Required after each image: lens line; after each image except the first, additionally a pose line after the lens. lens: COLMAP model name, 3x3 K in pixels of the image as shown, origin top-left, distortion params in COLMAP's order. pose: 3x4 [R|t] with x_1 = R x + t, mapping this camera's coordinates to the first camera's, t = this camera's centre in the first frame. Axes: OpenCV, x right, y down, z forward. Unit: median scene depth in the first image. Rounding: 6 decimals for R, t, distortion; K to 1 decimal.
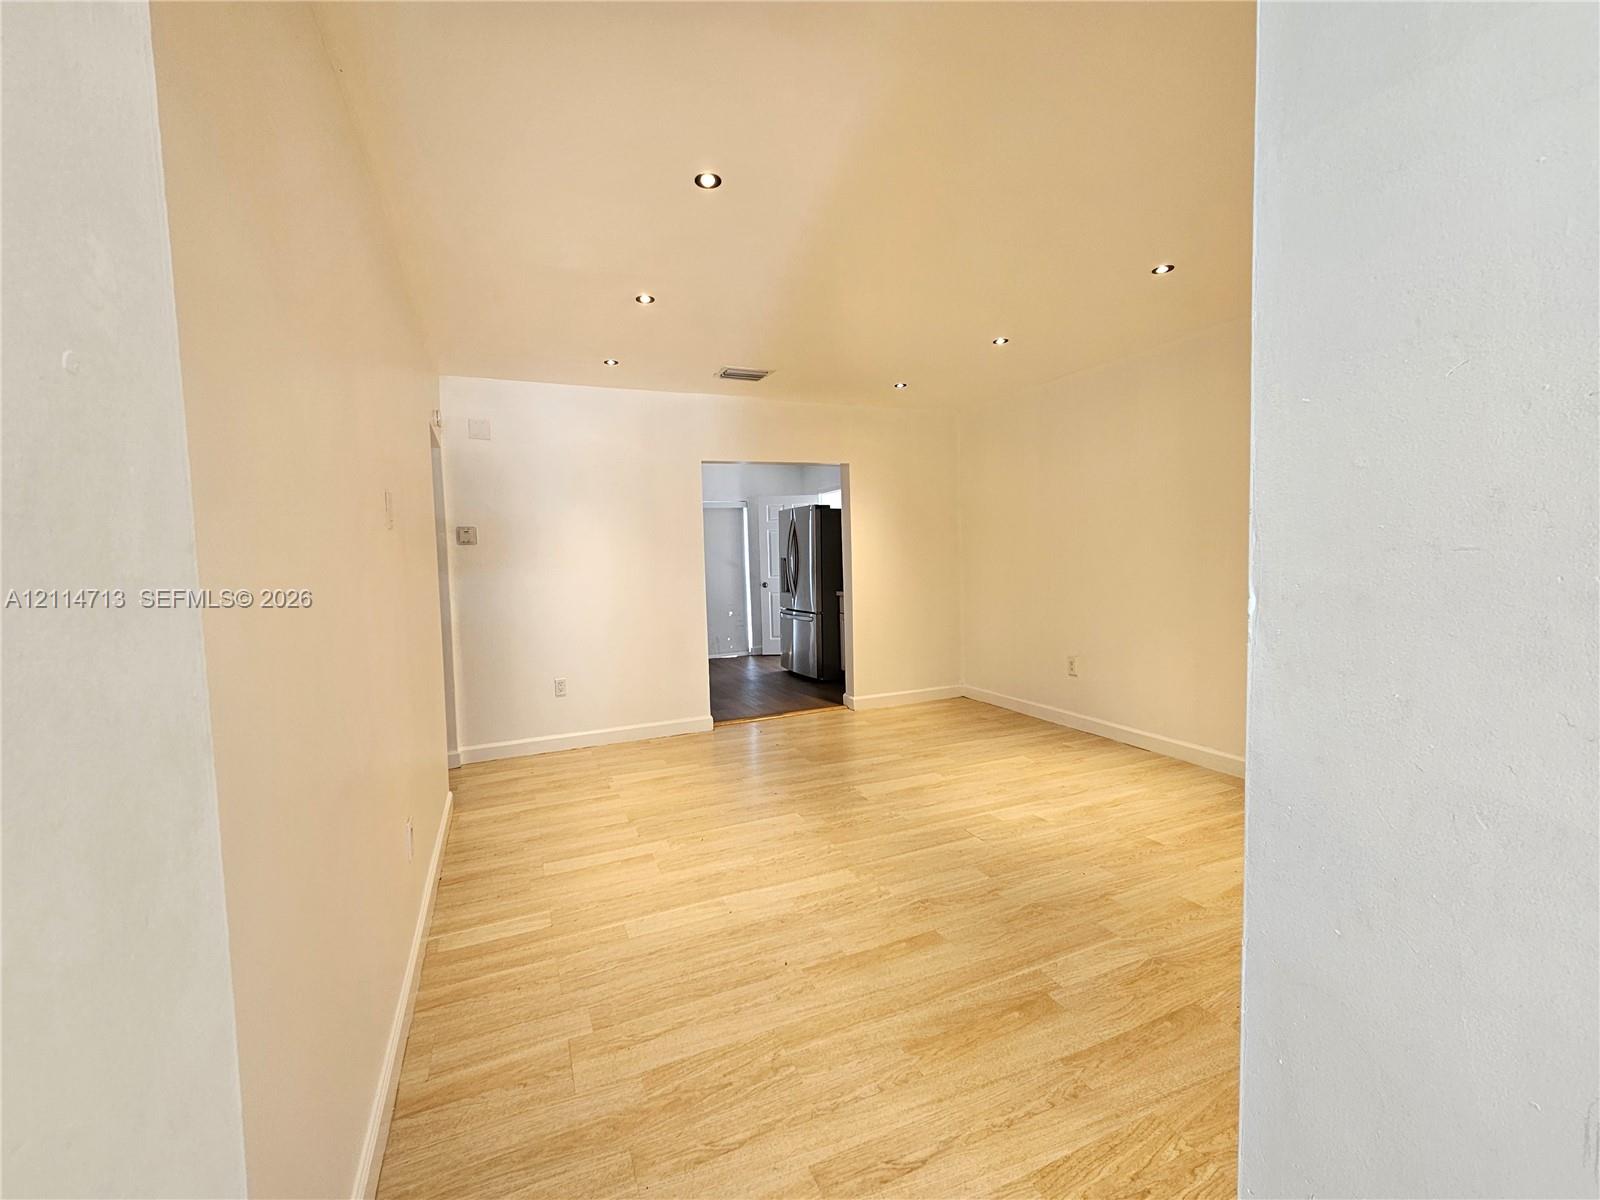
lens RADIAL K [[647.7, 0, 788.5], [0, 647.7, 594.2], [0, 0, 1]] dist [0.003178, -0.001124]
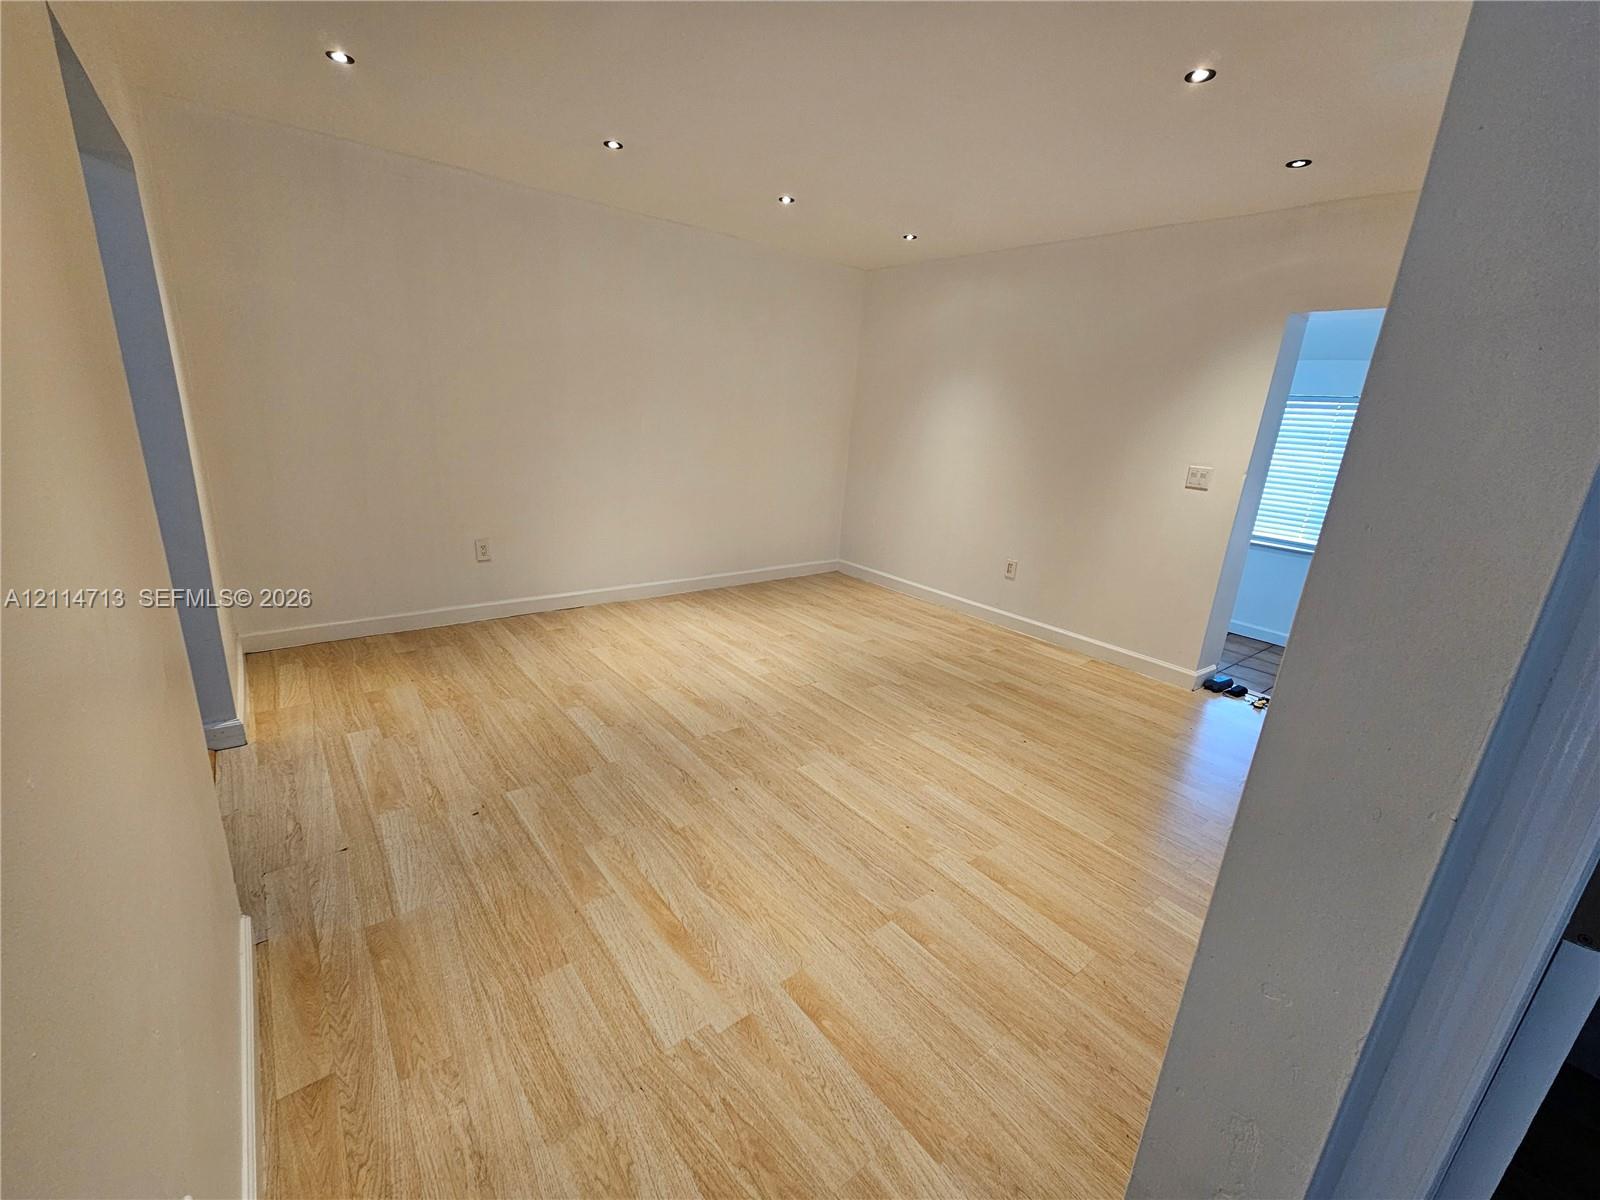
lens RADIAL K [[647.7, 0, 788.9], [0, 647.7, 598.4], [0, 0, 1]] dist [0.003178, -0.001124]
pose [[-0.250515, -0.265645, 0.930954, -0.850071], [0.001028, 0.961544, 0.274650, -0.108170], [-0.968112, 0.069761, -0.240608, 1.491300]]
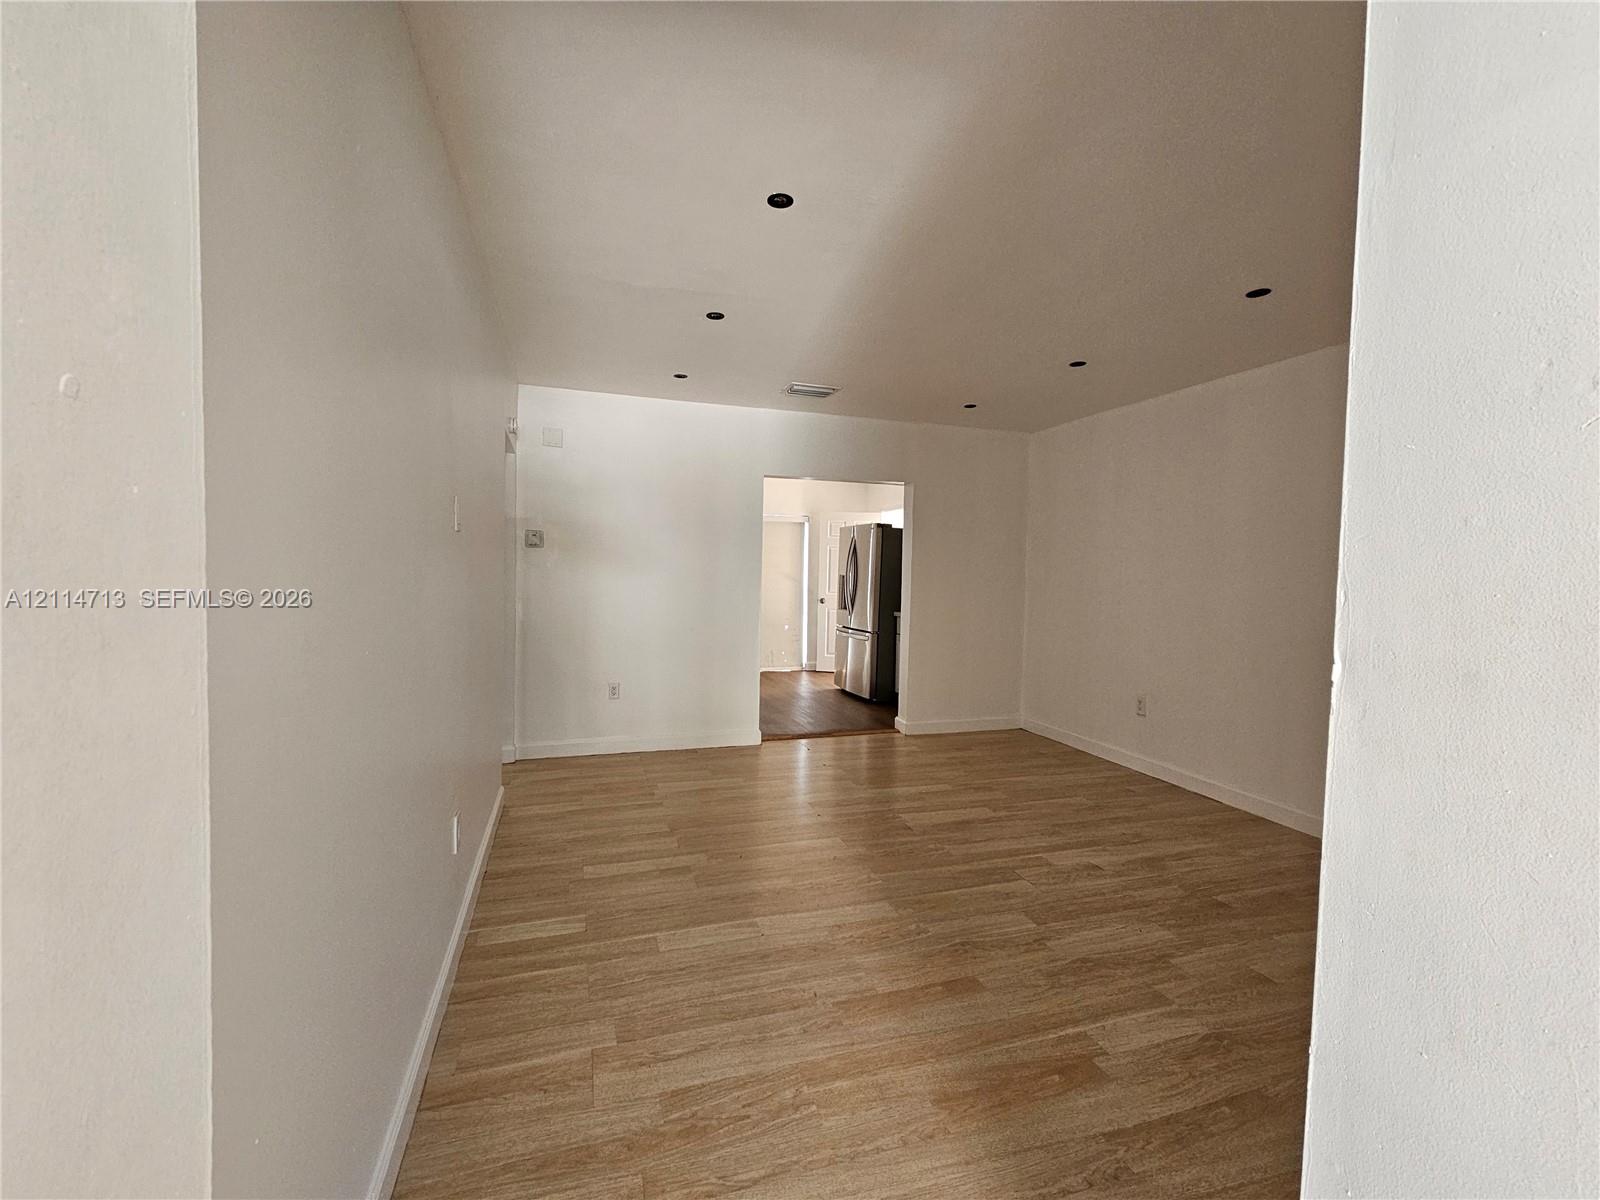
lens RADIAL K [[647.7, 0, 790.8], [0, 647.7, 594.0], [0, 0, 1]] dist [0.003178, -0.001124]
pose [[0.994298, 0.055116, -0.091294, 0.013041], [-0.057008, 0.998207, -0.018249, -0.009170], [0.090124, 0.023350, 0.995657, 0.012144]]
